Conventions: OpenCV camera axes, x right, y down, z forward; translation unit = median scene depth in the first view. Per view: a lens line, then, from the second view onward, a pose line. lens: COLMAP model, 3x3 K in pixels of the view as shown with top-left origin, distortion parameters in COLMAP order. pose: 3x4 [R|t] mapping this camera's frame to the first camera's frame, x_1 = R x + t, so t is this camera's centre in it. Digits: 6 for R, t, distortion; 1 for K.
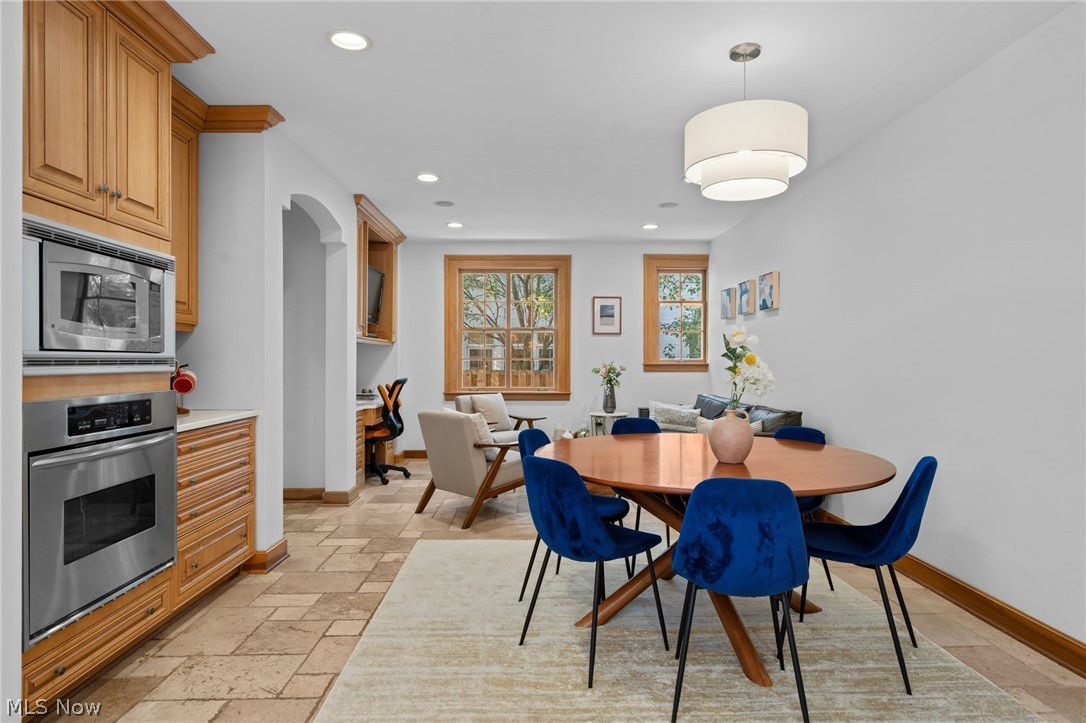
lens RADIAL K [[602.5, 0, 545.3], [0, 602.5, 361.0], [0, 0, 1]] dist [0.005161, 0.001259]
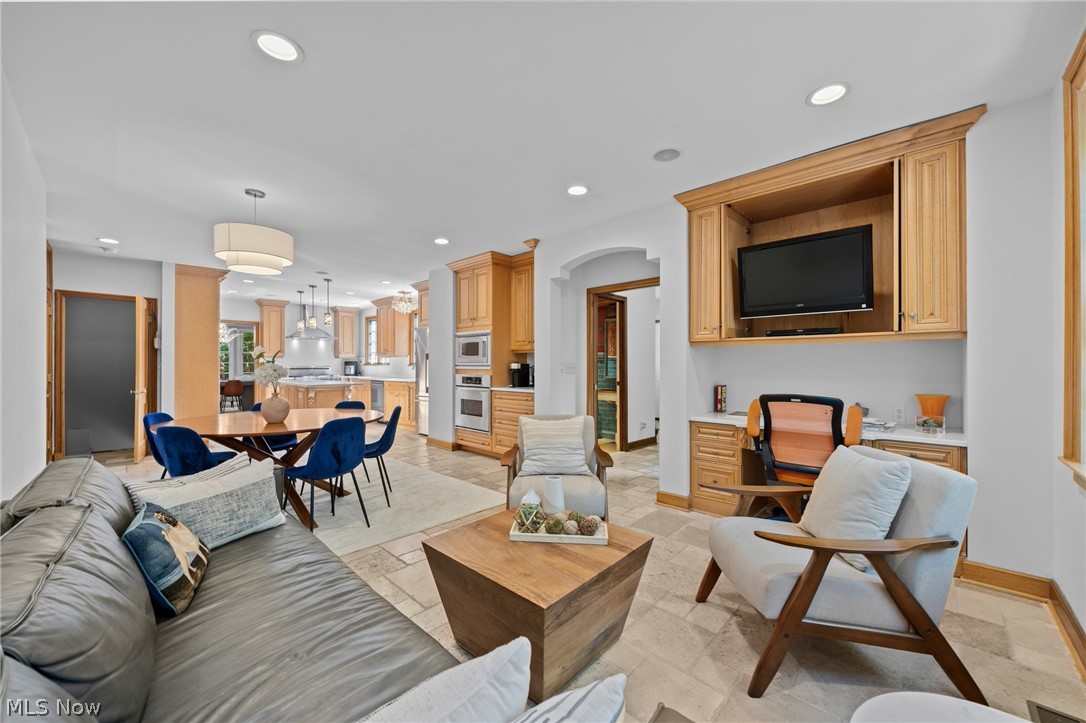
lens RADIAL K [[426.3, 0, 544.5], [0, 426.3, 364.9], [0, 0, 1]] dist [0.002198, 0.000066]
pose [[-0.716869, -0.003849, -0.697198, 0.323697], [-0.004727, 0.999989, -0.000660, -0.001375], [0.697192, 0.002822, -0.716879, 1.337019]]
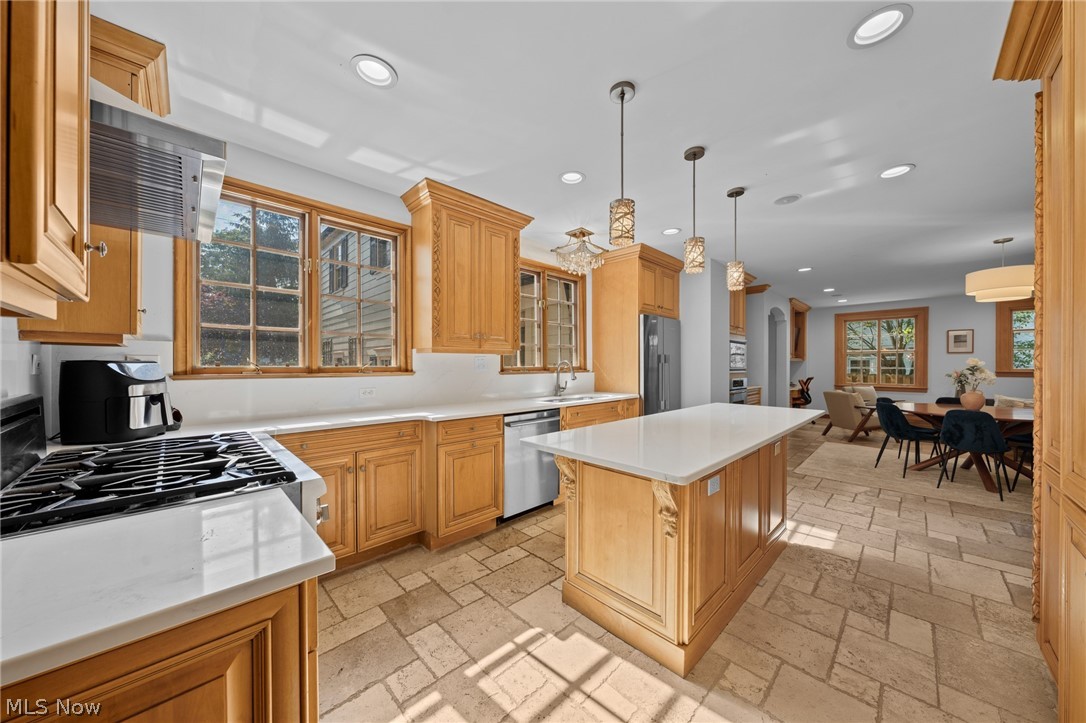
lens RADIAL K [[368.0, 0, 545.5], [0, 368.0, 366.8], [0, 0, 1]] dist [-0.004618, 0.000138]
pose [[0.684909, 0.001894, -0.728627, 0.077048], [-0.000816, 0.999998, 0.001832, -0.010657], [0.728629, -0.000660, 0.684909, -0.673056]]
